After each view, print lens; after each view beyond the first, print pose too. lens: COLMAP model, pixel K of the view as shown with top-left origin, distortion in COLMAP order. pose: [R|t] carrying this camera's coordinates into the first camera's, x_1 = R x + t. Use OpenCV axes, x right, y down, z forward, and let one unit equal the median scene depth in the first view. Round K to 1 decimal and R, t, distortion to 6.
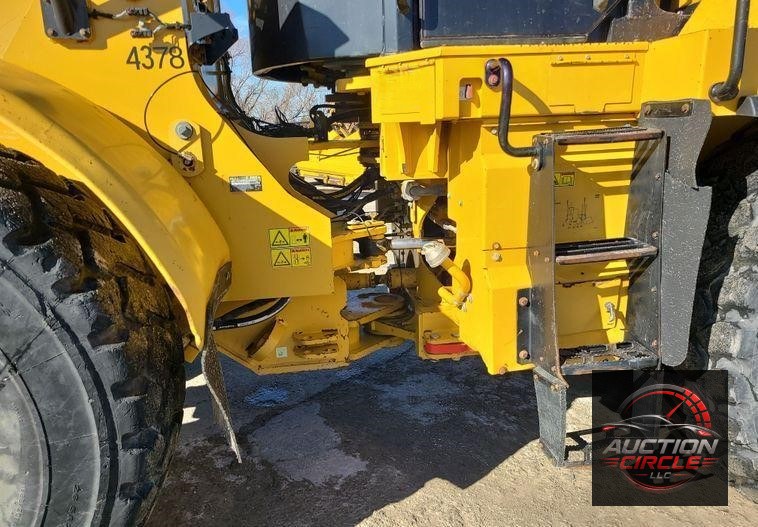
lens RADIAL K [[594.6, 0, 374.5], [0, 594.6, 305.1], [0, 0, 1]] dist [0.049739, -0.009025]
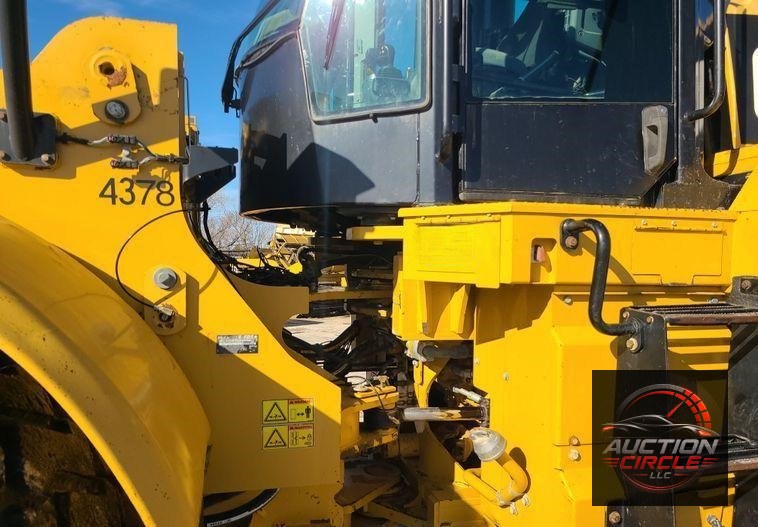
lens RADIAL K [[588.5, 0, 395.8], [0, 588.5, 305.9], [0, 0, 1]] dist [0.049194, -0.004493]
pose [[0.990165, 0.034686, 0.135538, -0.124385], [-0.004792, 0.976620, -0.214920, -0.091233], [-0.139824, 0.212156, 0.967181, 0.211617]]
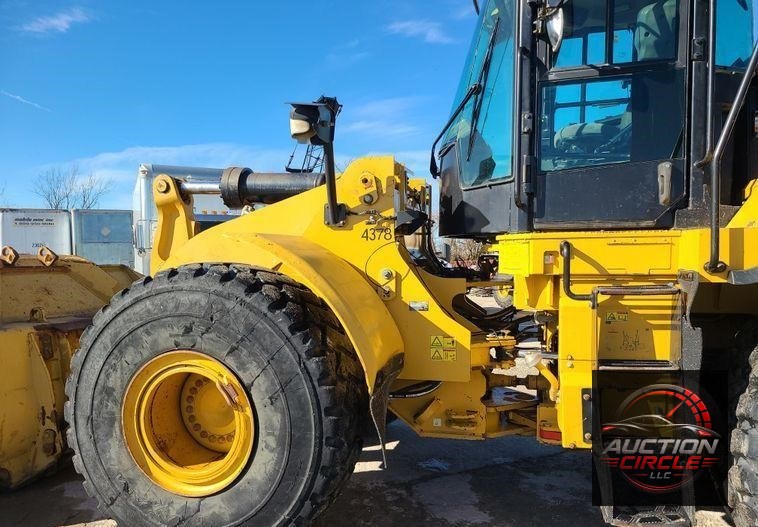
lens RADIAL K [[530.1, 0, 352.9], [0, 530.1, 306.6], [0, 0, 1]] dist [0.049808, -0.003072]
pose [[0.912326, 0.058898, -0.405207, 0.218037], [-0.136672, 0.976650, -0.165760, 0.064384], [0.385982, 0.206607, 0.899072, -0.384442]]
